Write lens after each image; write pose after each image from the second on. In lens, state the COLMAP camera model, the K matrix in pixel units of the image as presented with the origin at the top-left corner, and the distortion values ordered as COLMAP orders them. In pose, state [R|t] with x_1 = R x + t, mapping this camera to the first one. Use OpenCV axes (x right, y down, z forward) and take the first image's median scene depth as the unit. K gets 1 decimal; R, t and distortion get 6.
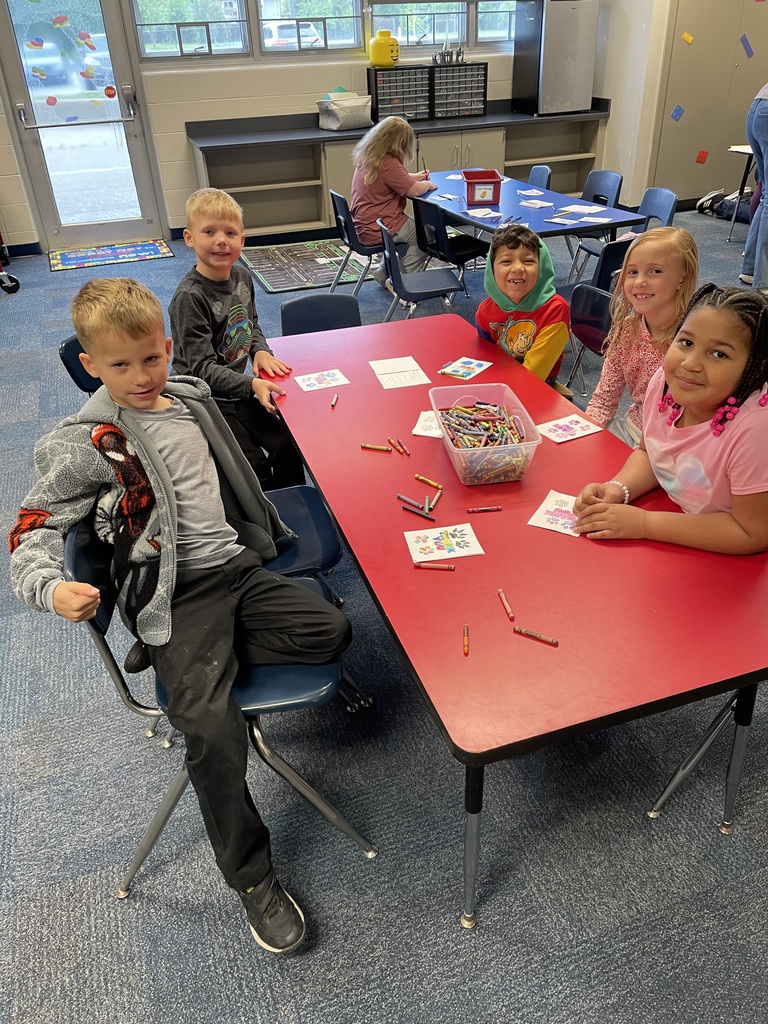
lens RADIAL K [[773.2, 0, 381.7], [0, 773.2, 512.2], [0, 0, 1]] dist [-0.028686, -0.004299]
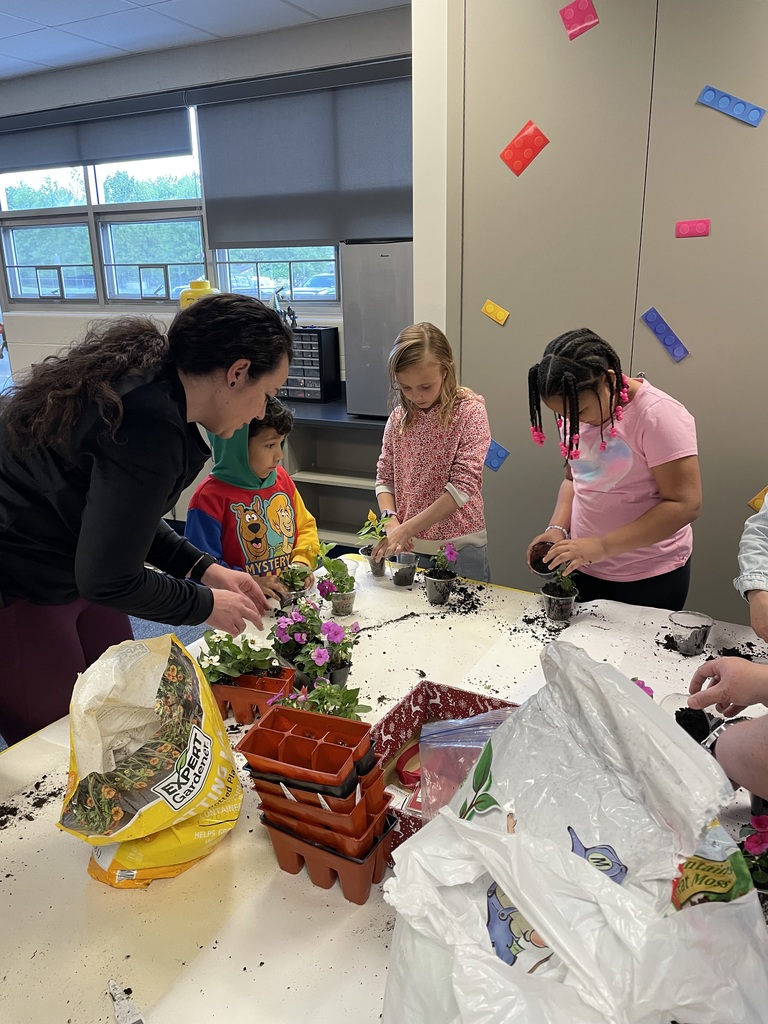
lens RADIAL K [[773.2, 0, 387.5], [0, 773.2, 510.4], [0, 0, 1]] dist [-0.028686, -0.004299]
pose [[0.804513, 0.203549, -0.557966, 0.609585], [-0.339923, 0.928167, -0.151523, -0.369289], [0.487043, 0.311568, 0.815913, 0.543129]]
